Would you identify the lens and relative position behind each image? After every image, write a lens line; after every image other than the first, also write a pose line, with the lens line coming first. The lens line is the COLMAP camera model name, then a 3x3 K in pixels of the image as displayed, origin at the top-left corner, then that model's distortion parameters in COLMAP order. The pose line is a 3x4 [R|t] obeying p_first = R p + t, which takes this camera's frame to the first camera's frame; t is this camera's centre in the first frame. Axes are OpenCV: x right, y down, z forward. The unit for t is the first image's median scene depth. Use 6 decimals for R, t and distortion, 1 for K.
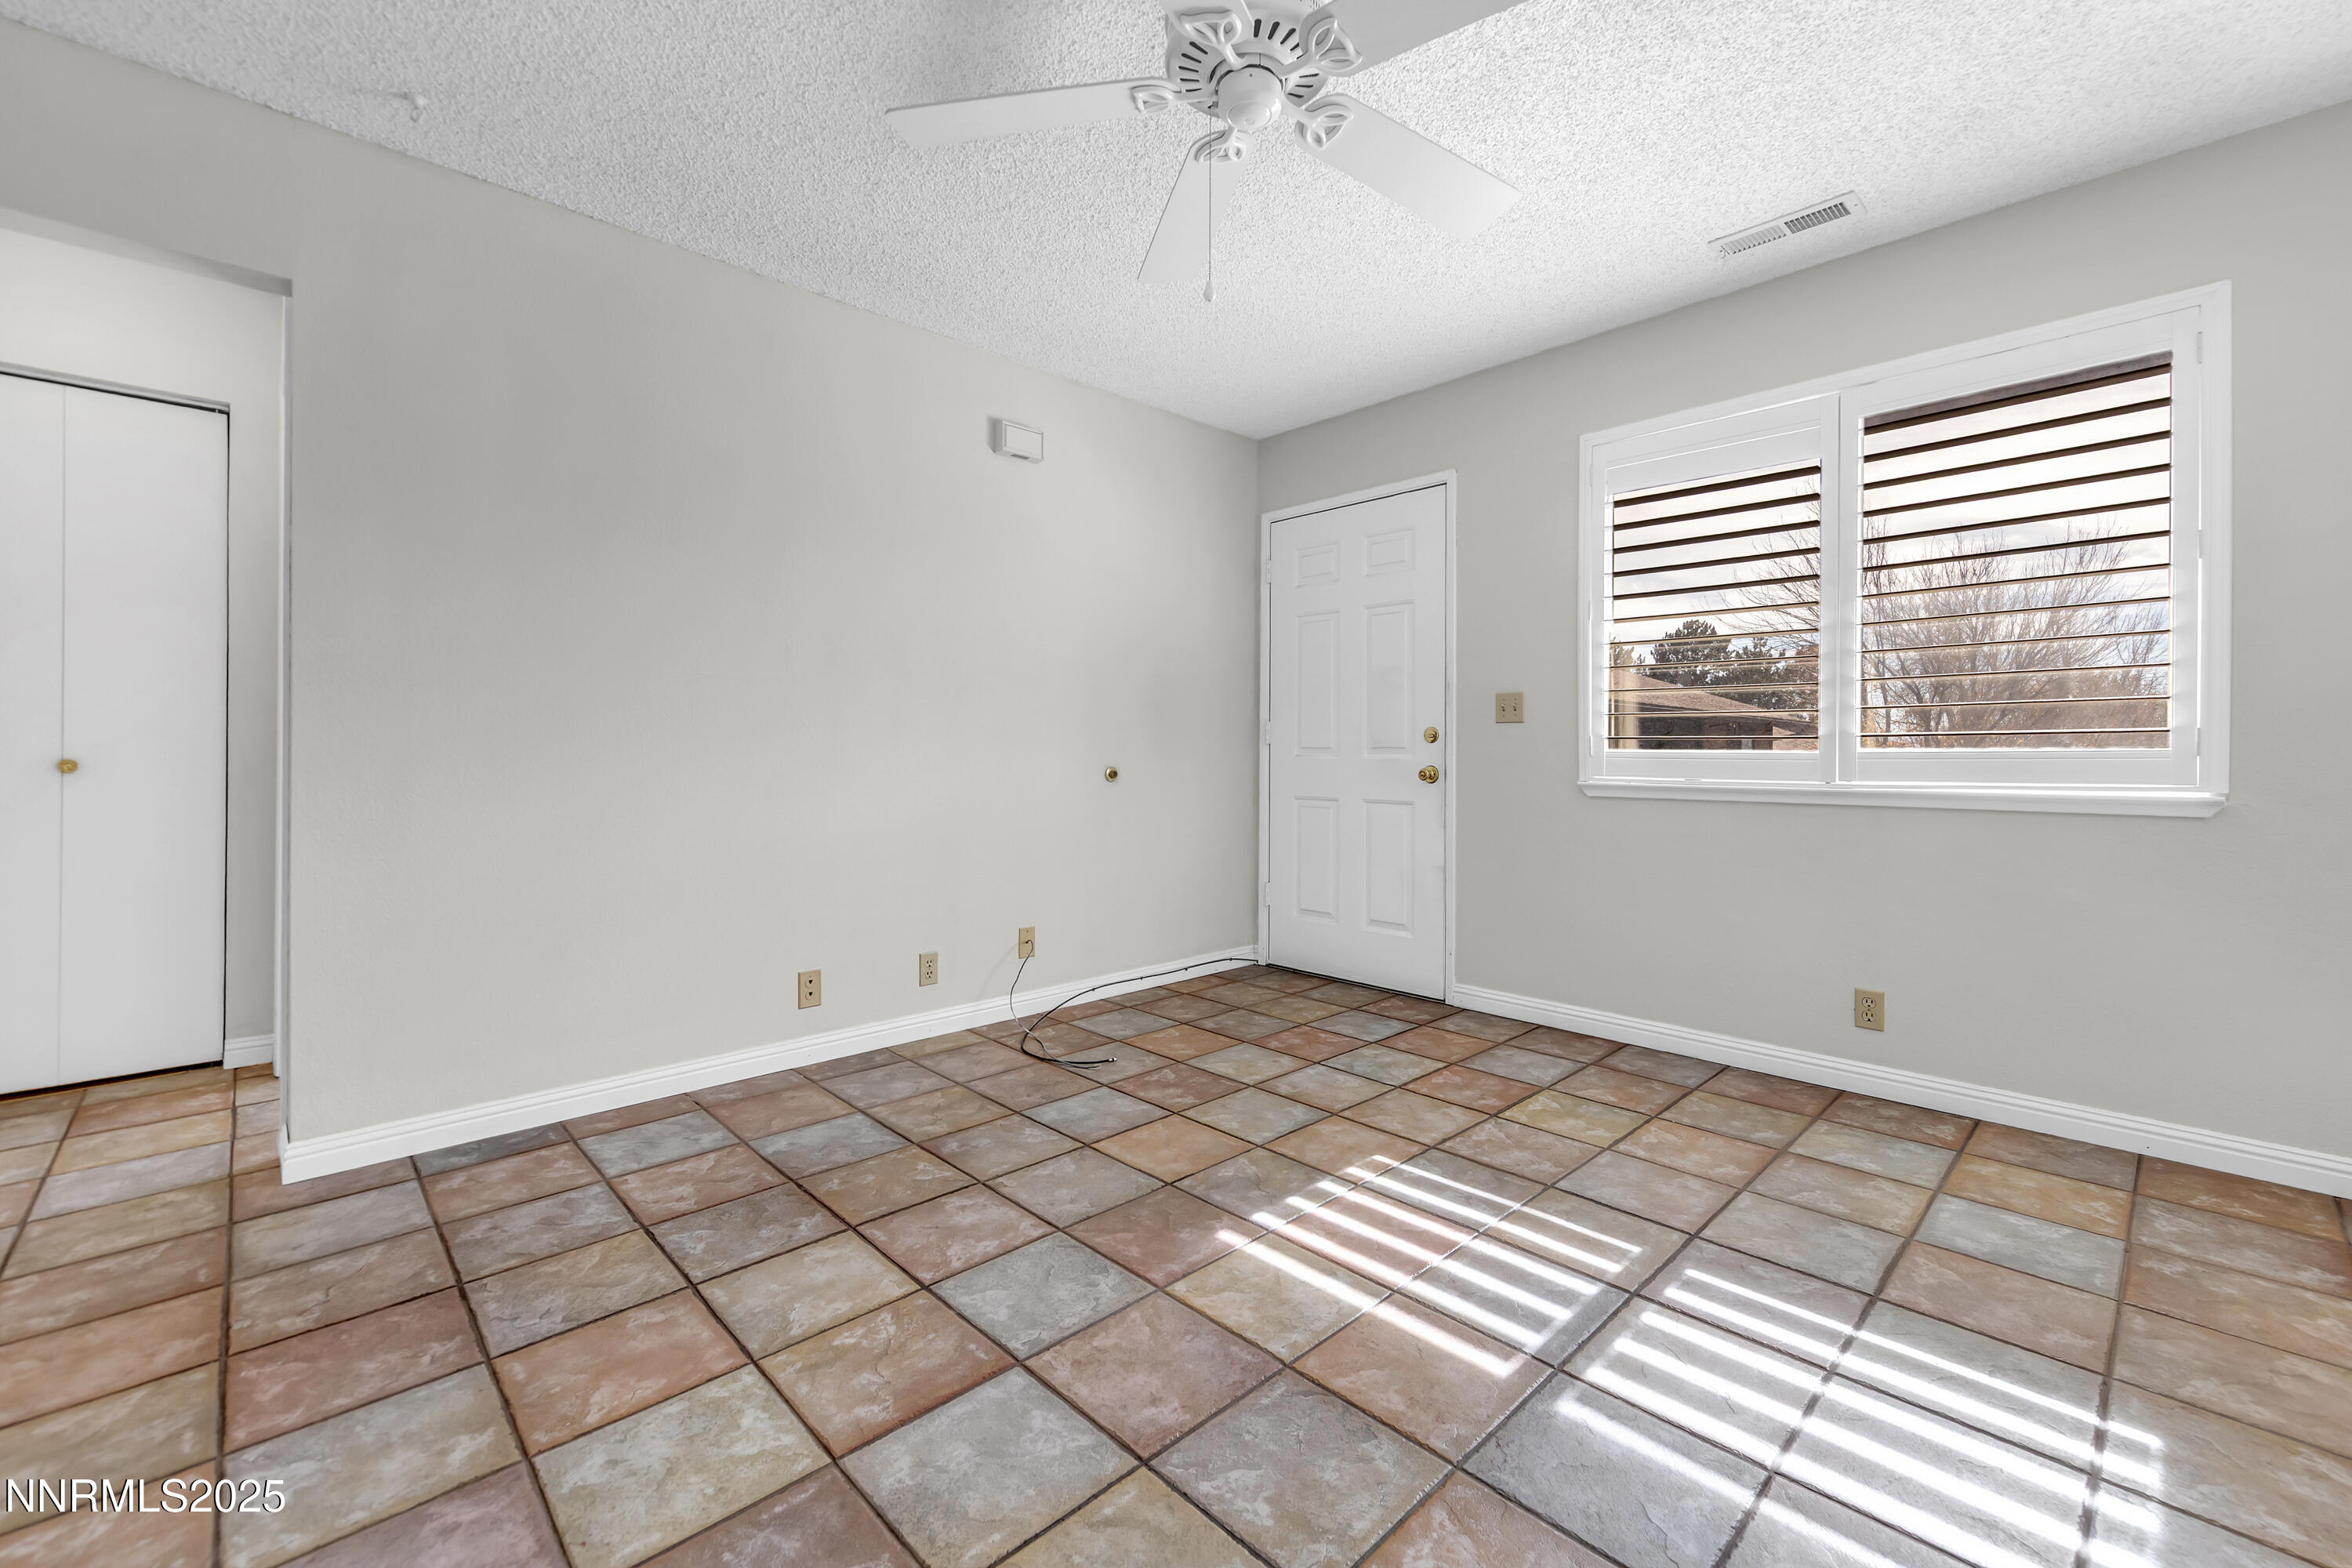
lens RADIAL K [[967.7, 0, 1195.7], [0, 967.7, 766.6], [0, 0, 1]] dist [0.001817, -0.000401]
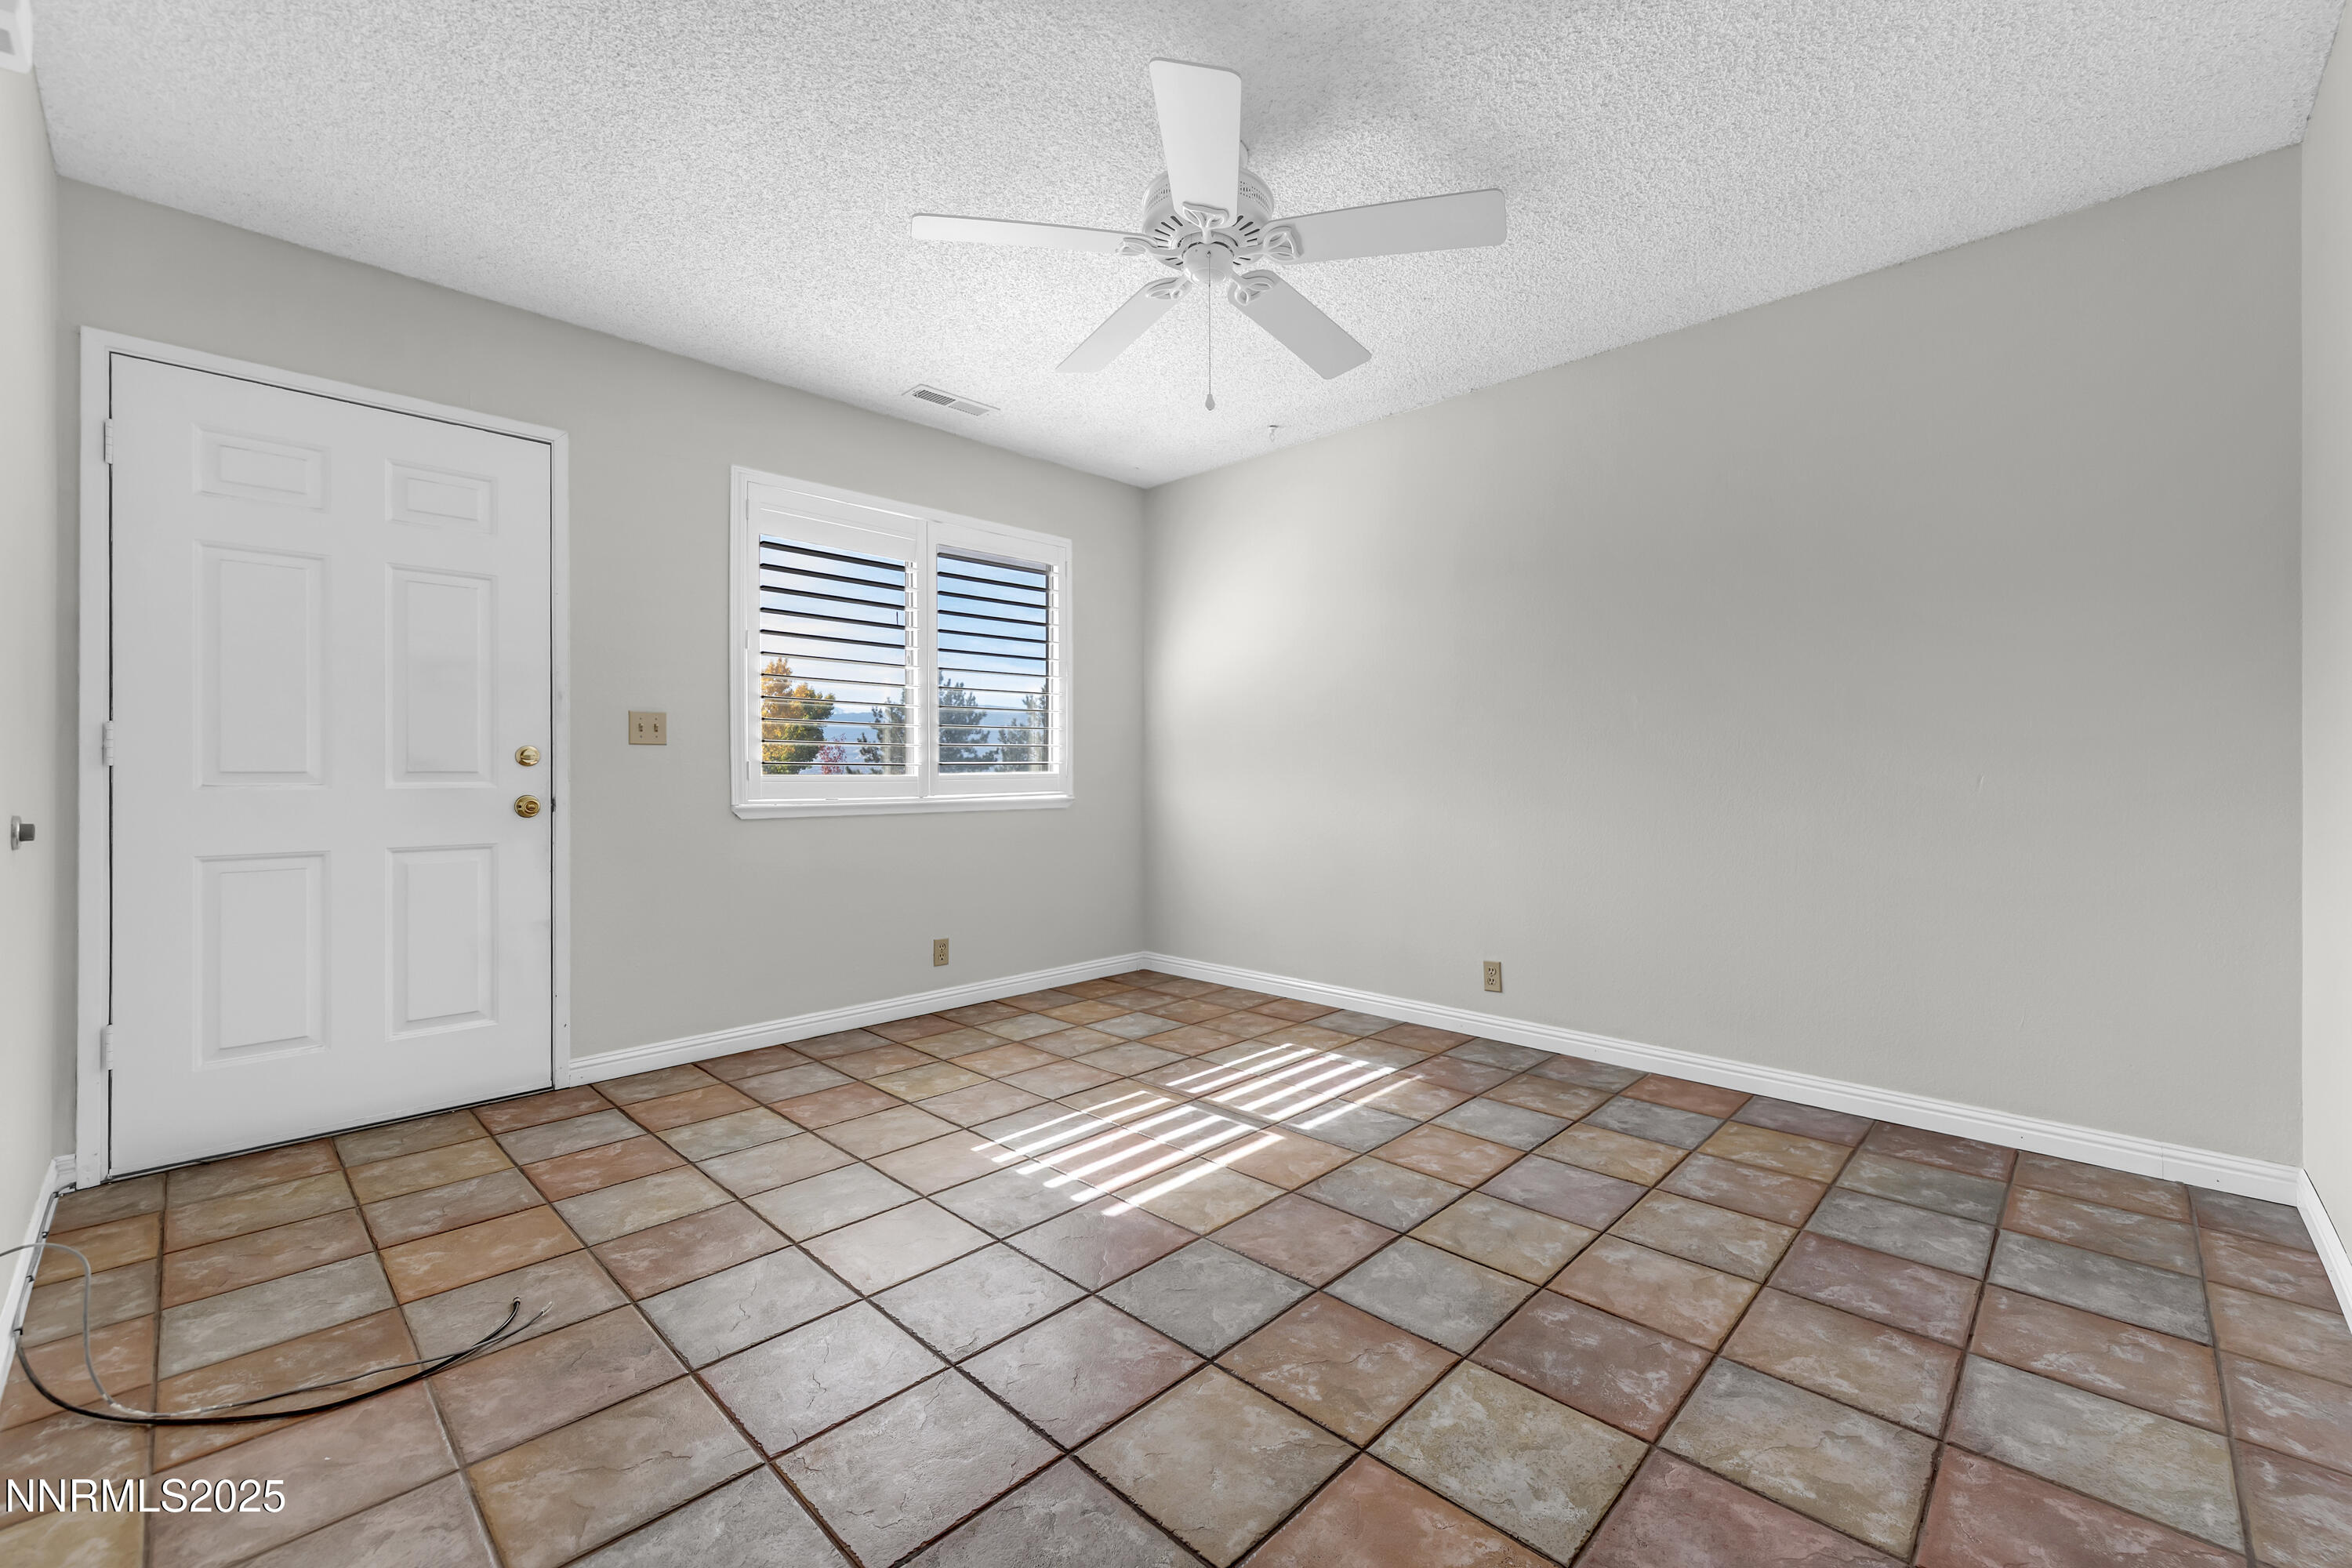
lens RADIAL K [[967.7, 0, 1195.7], [0, 967.7, 766.6], [0, 0, 1]] dist [0.001817, -0.000401]
pose [[-0.038597, 0.004388, 0.999245, -0.908858], [0.021755, 0.999757, -0.003550, -0.015247], [-0.999018, 0.021601, -0.038683, 0.788978]]
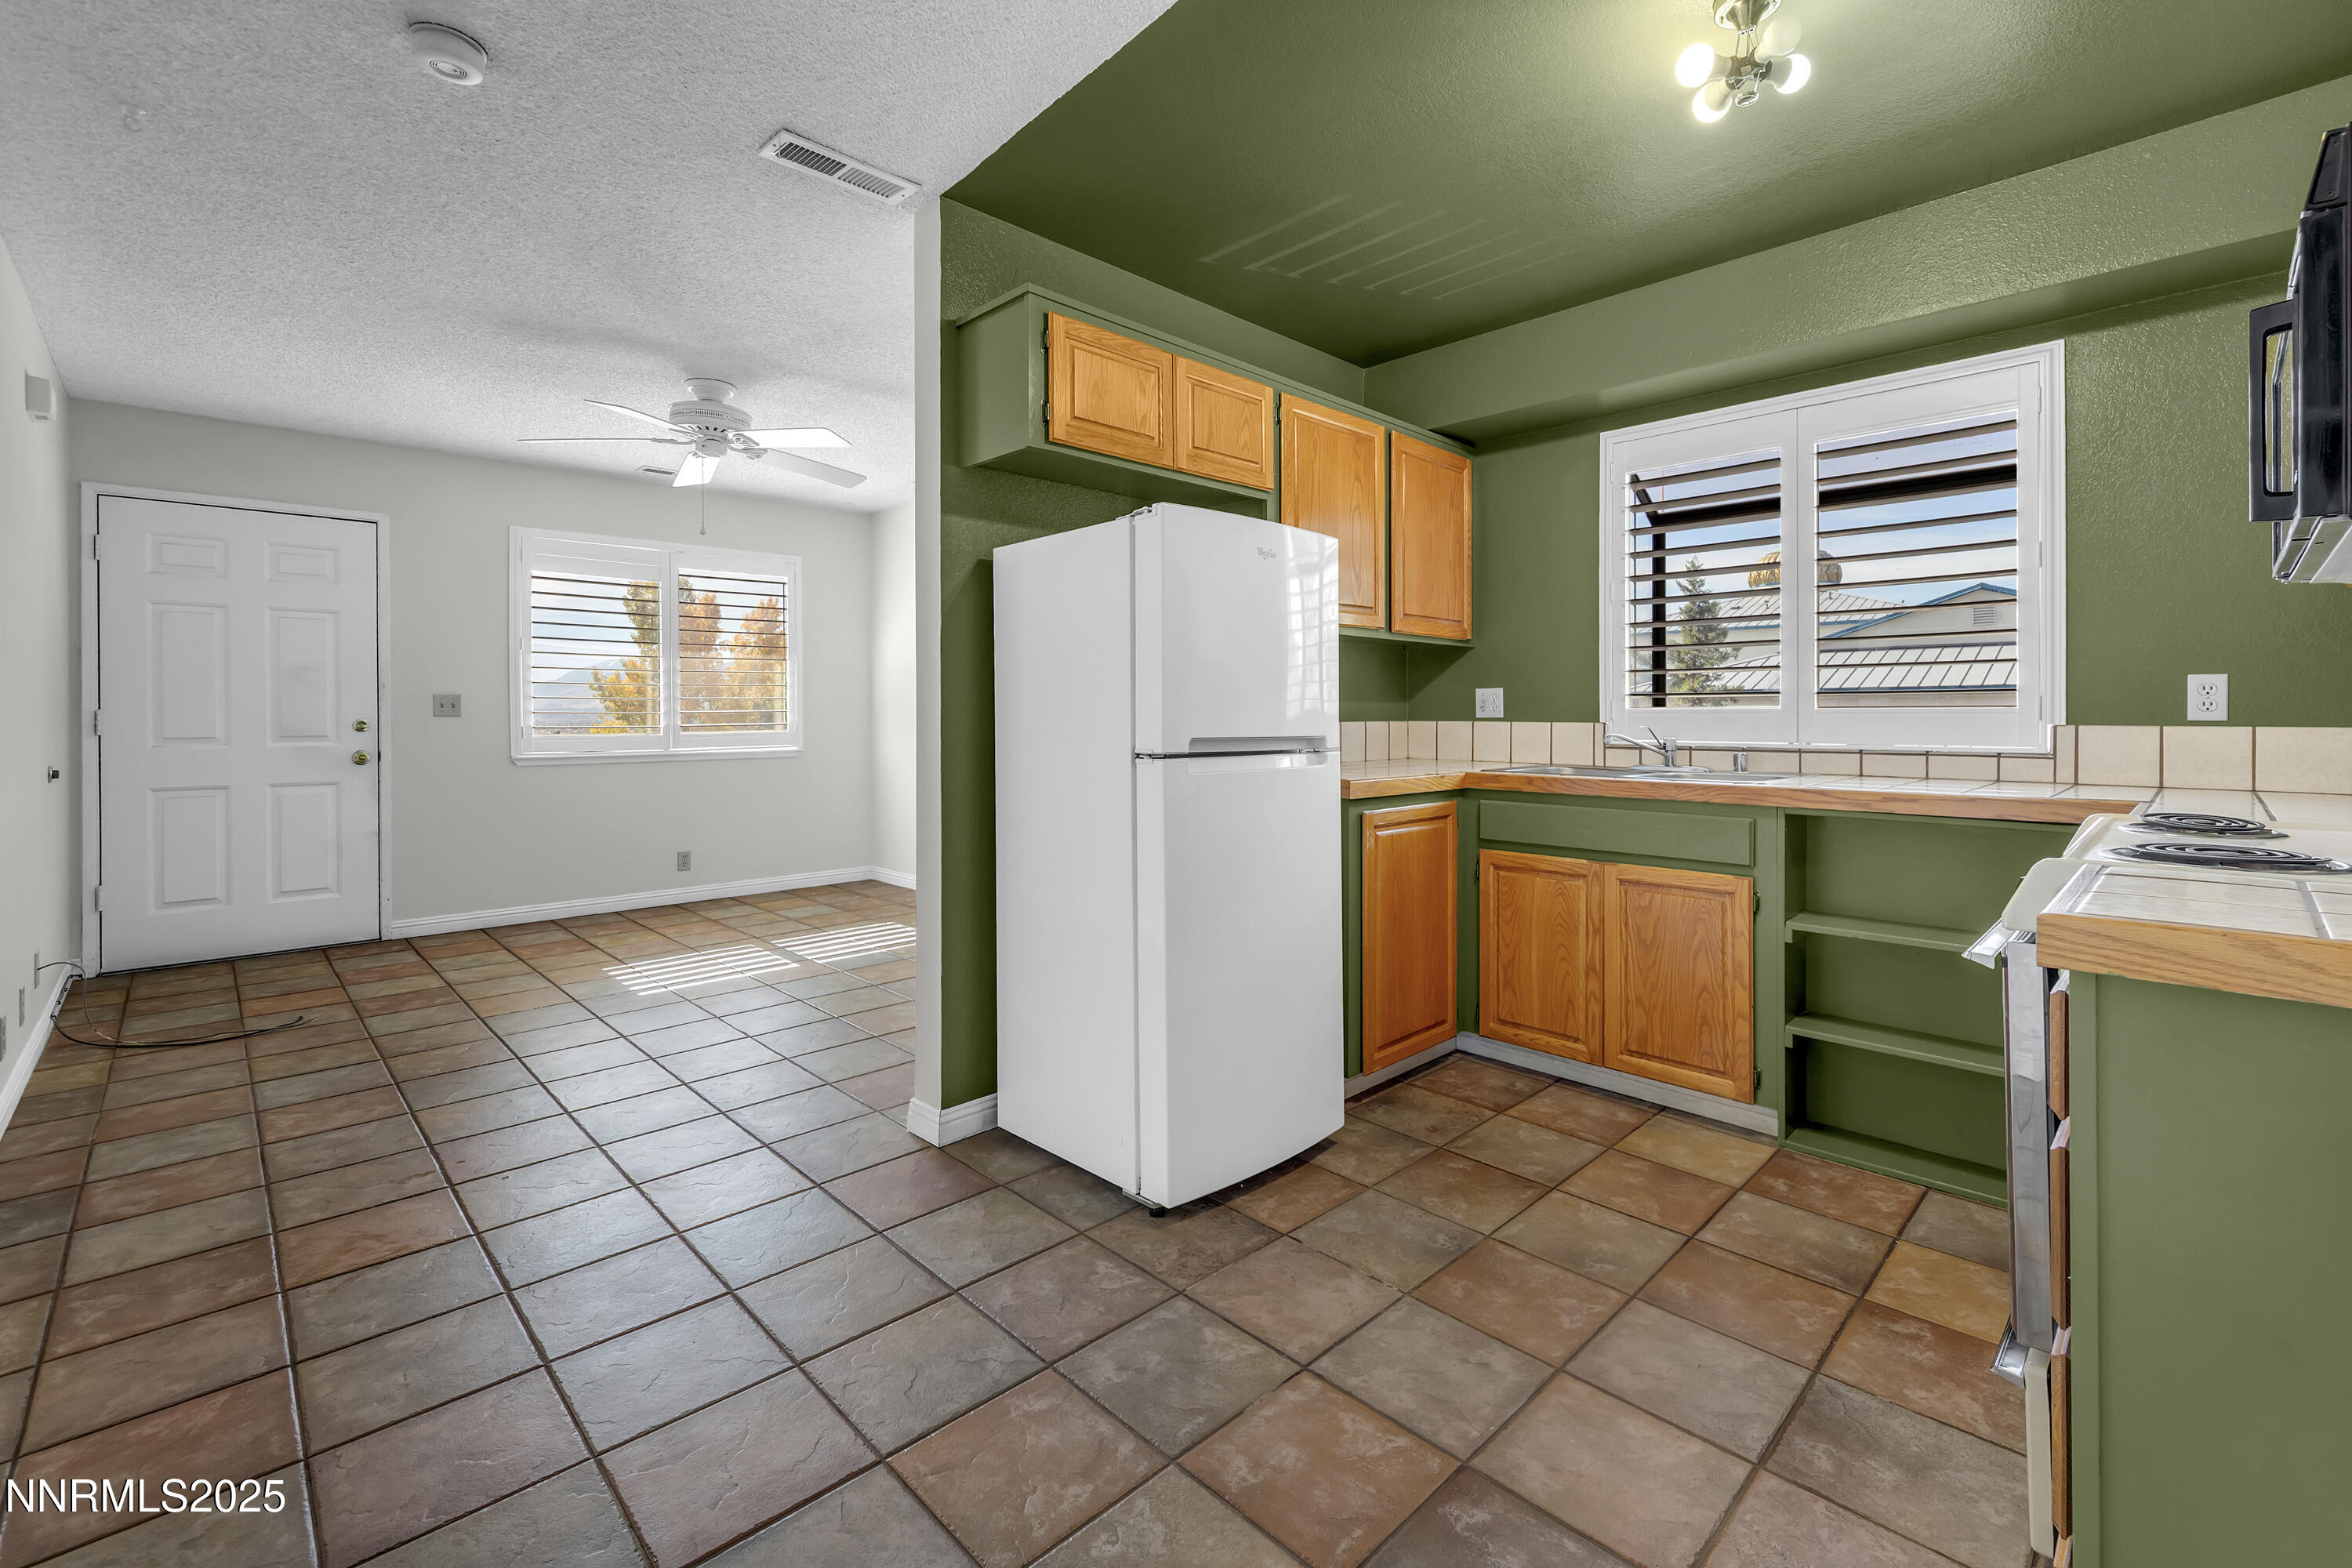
lens RADIAL K [[1001.4, 0, 1215.5], [0, 1001.4, 715.6], [0, 0, 1]] dist [-0.013015, 0.000264]
pose [[-0.027129, -0.002677, 0.999628, -1.668990], [0.021410, 0.999765, 0.003258, -0.041860], [-0.999403, 0.021491, -0.027066, -0.066255]]
